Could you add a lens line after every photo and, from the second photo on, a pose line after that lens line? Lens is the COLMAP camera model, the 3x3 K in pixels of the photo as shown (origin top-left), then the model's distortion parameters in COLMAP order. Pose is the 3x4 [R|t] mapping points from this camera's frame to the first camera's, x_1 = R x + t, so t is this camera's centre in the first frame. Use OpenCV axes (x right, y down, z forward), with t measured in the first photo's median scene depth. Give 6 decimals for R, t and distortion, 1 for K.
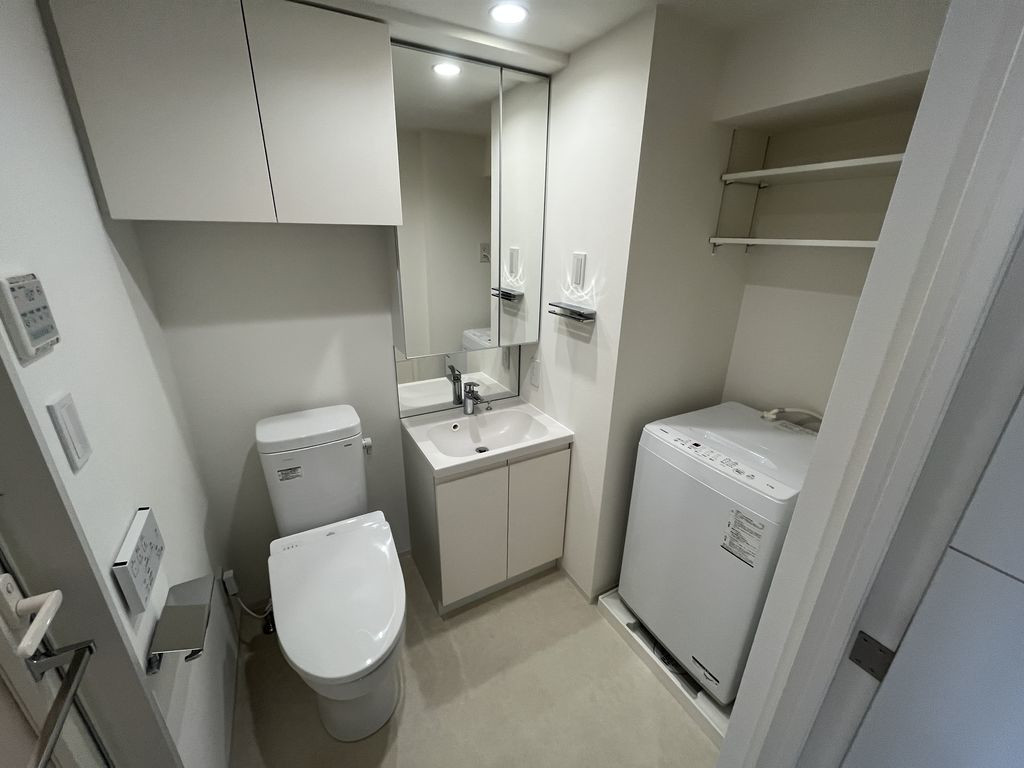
lens RADIAL K [[409.7, 0, 511.7], [0, 409.7, 387.1], [0, 0, 1]] dist [-0.003835, -0.000152]
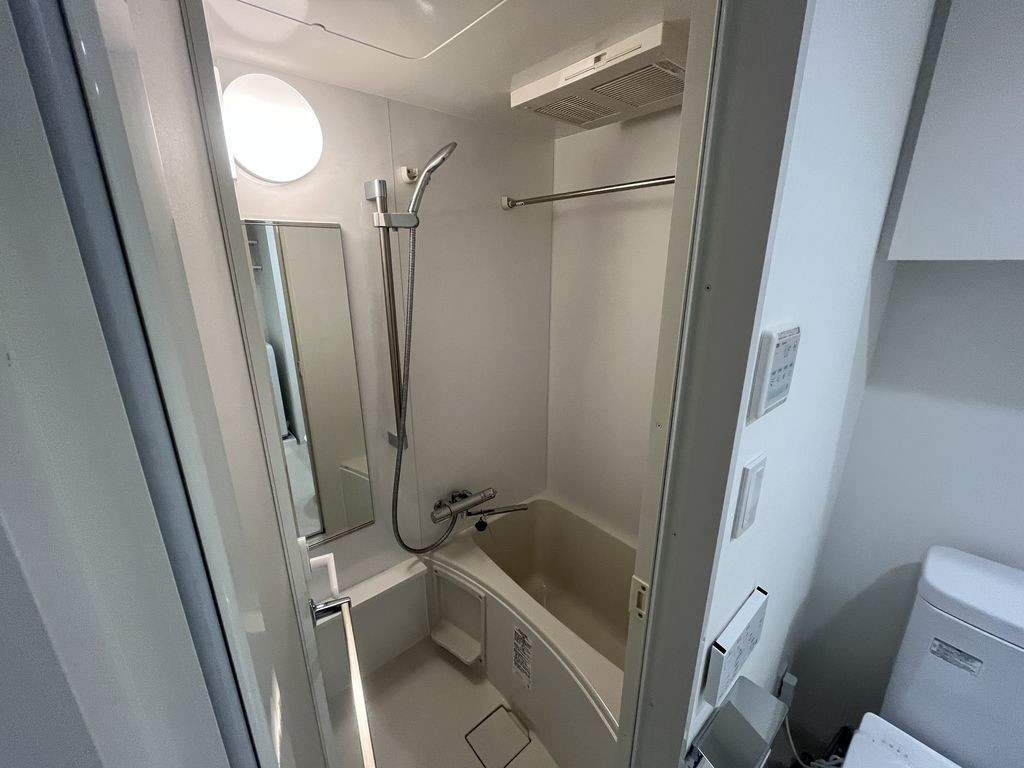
lens RADIAL K [[409.7, 0, 511.7], [0, 409.7, 387.1], [0, 0, 1]] dist [-0.003835, -0.000152]
pose [[0.202686, 0.264531, -0.942837, -0.303313], [-0.332151, 0.924315, 0.187930, -0.081949], [0.921192, 0.275073, 0.275210, 0.157153]]
